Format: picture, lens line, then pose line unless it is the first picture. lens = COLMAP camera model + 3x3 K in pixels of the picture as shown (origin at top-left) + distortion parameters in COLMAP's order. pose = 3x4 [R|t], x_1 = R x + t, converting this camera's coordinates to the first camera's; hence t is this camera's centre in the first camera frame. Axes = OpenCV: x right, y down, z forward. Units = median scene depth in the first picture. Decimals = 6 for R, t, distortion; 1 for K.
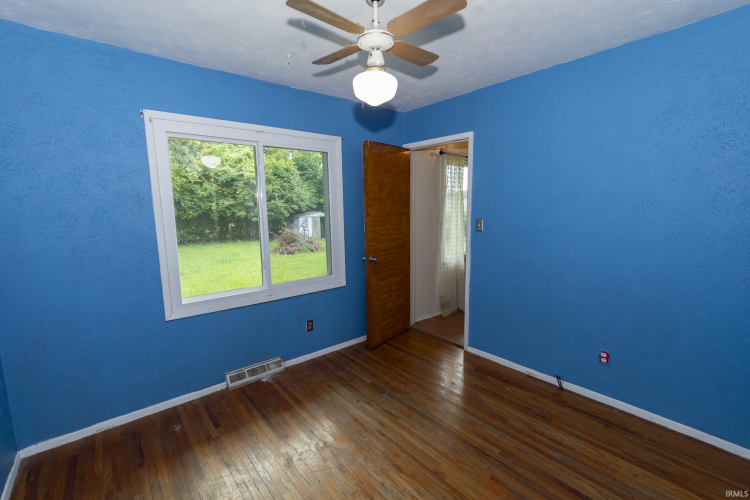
lens RADIAL K [[332.2, 0, 371.5], [0, 332.2, 250.5], [0, 0, 1]] dist [-0.002176, 0.001963]
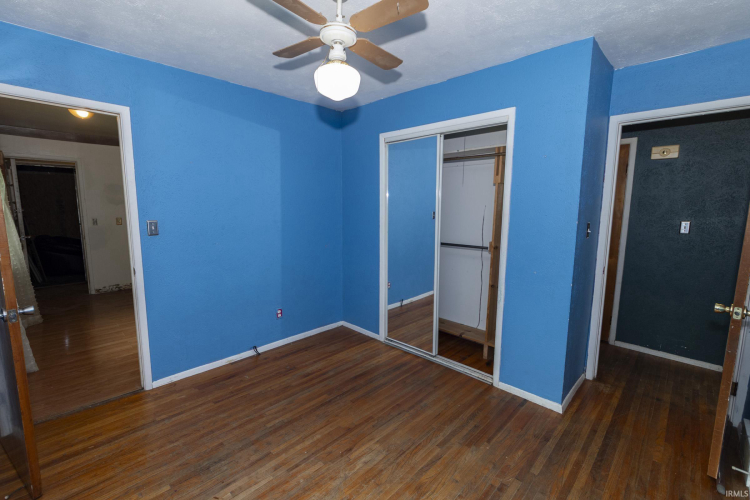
lens RADIAL K [[332.2, 0, 370.1], [0, 332.2, 250.8], [0, 0, 1]] dist [-0.002176, 0.001963]
pose [[-0.106063, -0.125132, 0.986455, -0.724937], [0.127927, 0.982089, 0.138333, -0.082337], [-0.986096, 0.140866, -0.088155, 0.767812]]
